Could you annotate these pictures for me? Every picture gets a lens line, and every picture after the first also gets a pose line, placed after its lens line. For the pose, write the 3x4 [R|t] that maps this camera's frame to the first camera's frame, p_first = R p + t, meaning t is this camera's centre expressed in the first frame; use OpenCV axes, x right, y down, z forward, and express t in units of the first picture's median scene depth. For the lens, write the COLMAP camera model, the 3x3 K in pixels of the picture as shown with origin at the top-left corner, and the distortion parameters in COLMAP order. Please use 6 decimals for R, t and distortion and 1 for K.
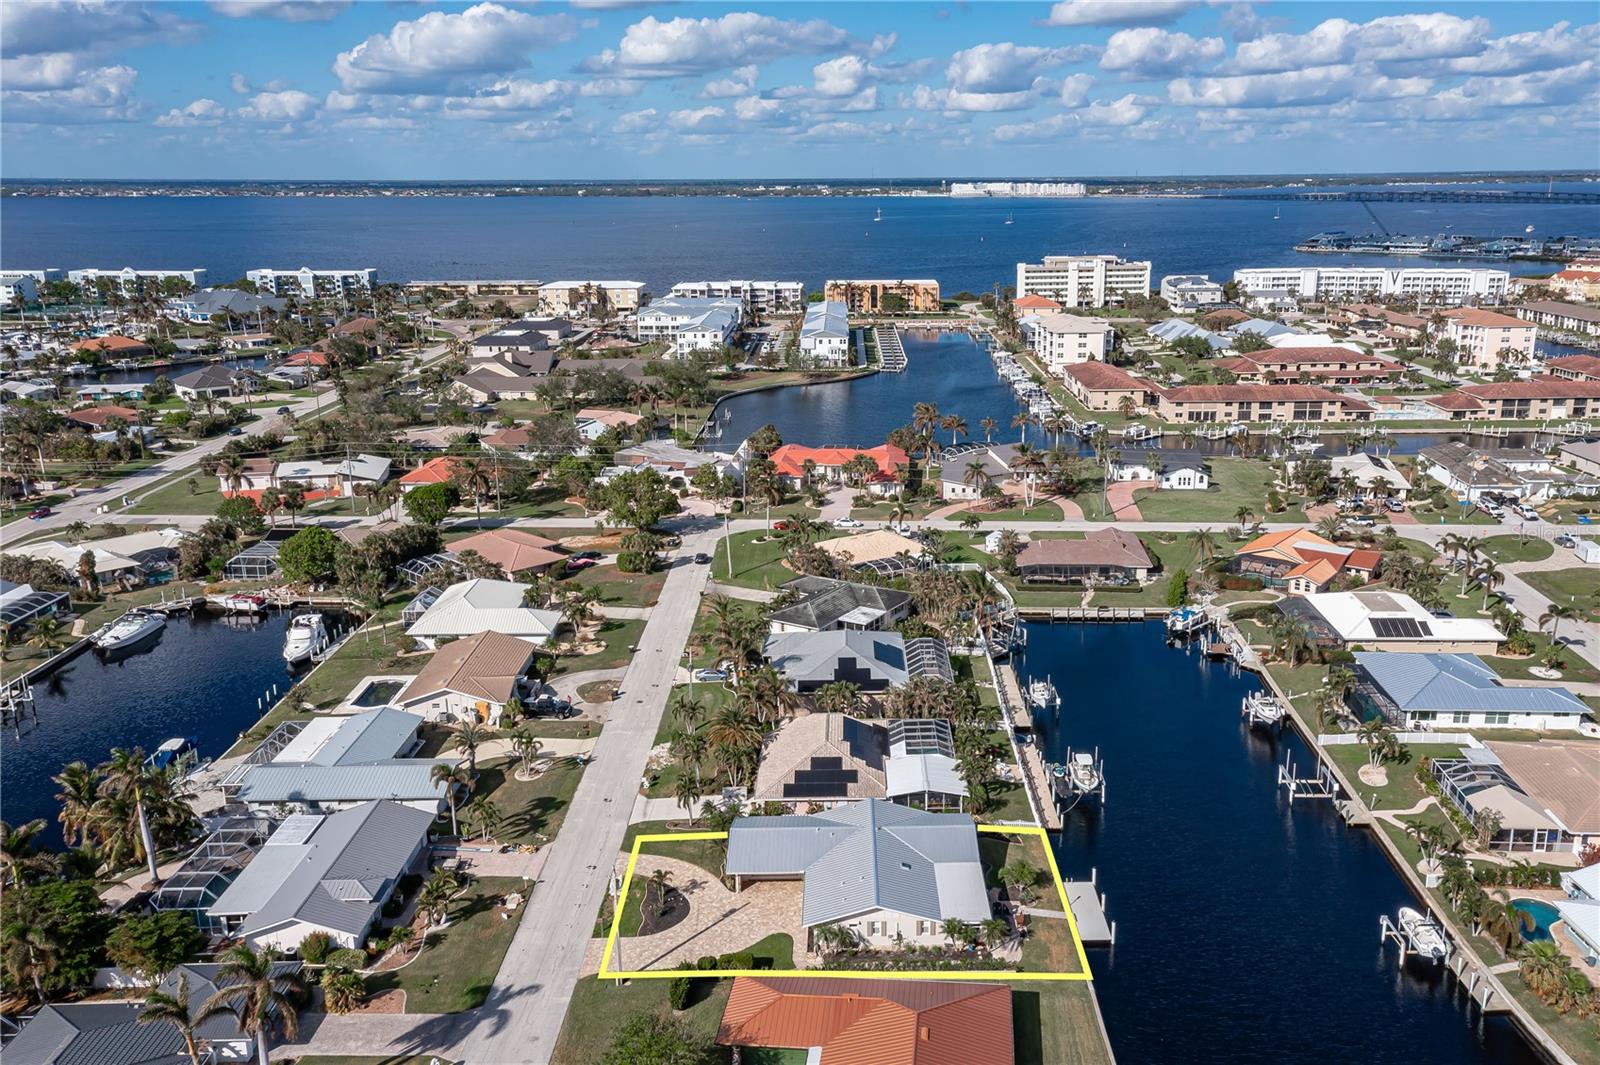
lens RADIAL K [[1340.4, 0, 864.8], [0, 1340.4, 519.9], [0, 0, 1]] dist [0.030702, -0.007424]
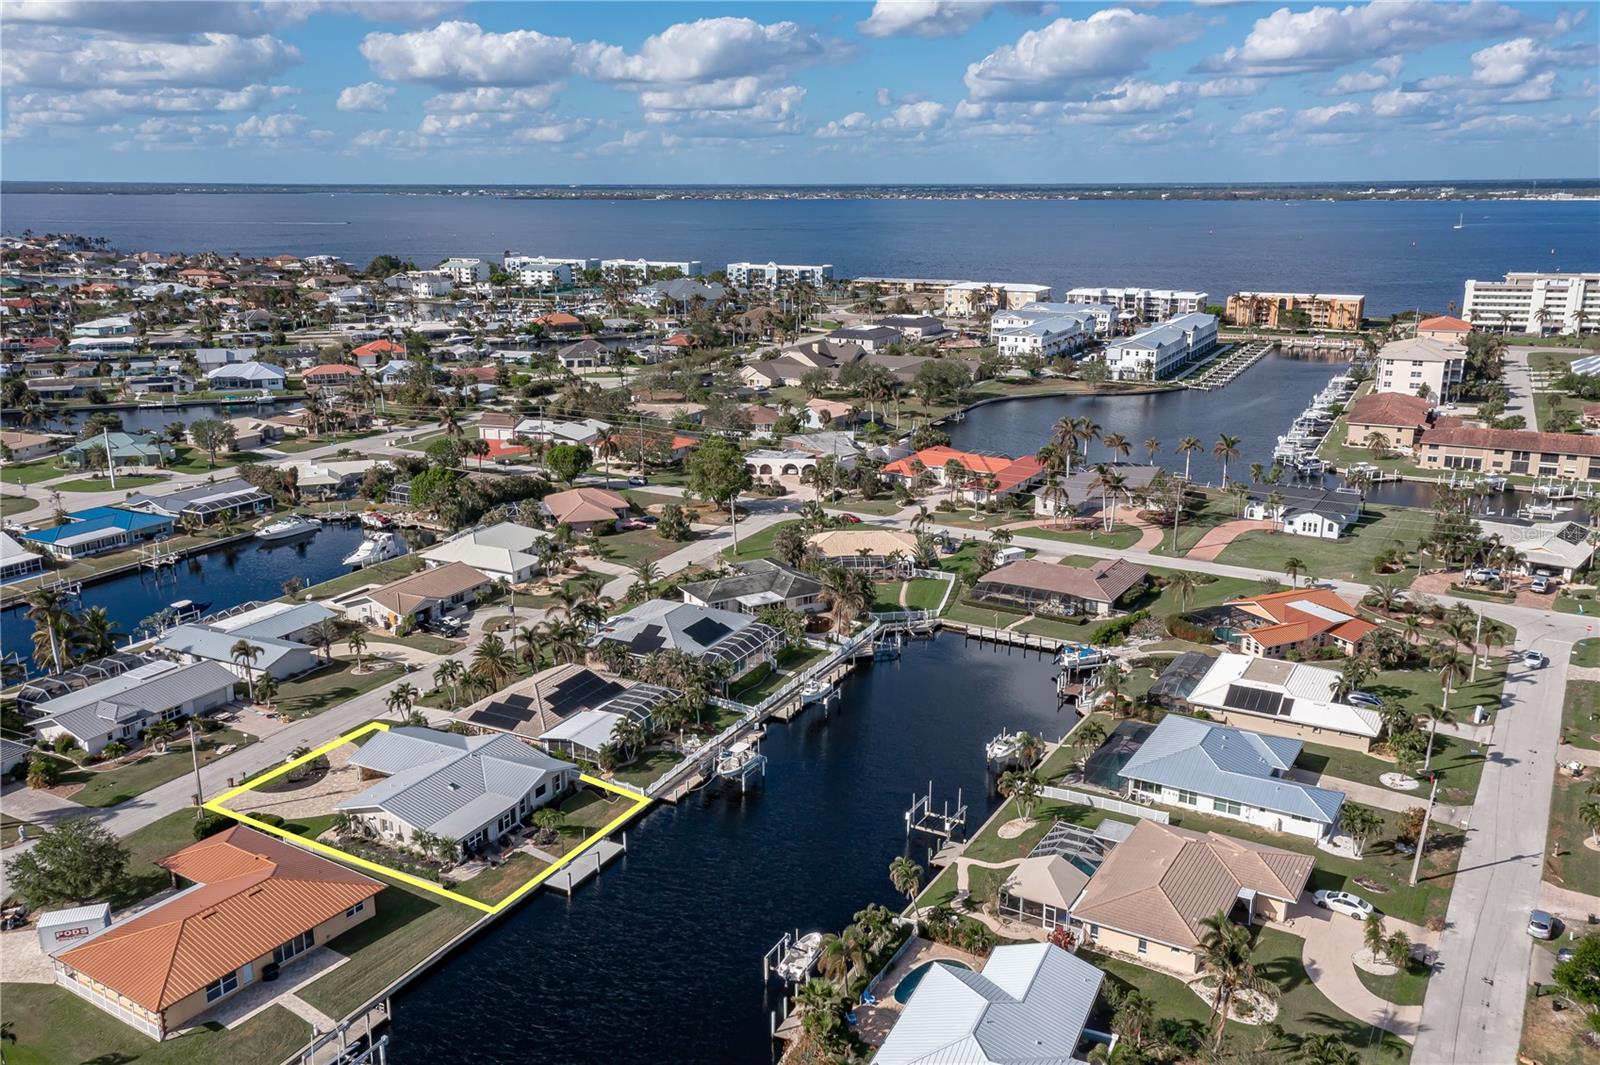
lens RADIAL K [[1340.4, 0, 756.7], [0, 1340.4, 531.5], [0, 0, 1]] dist [0.030702, -0.007424]
pose [[0.870893, 0.125873, -0.475081, 0.202429], [-0.123187, 0.991696, 0.036931, -0.008134], [0.475784, 0.026360, 0.879167, 0.029957]]
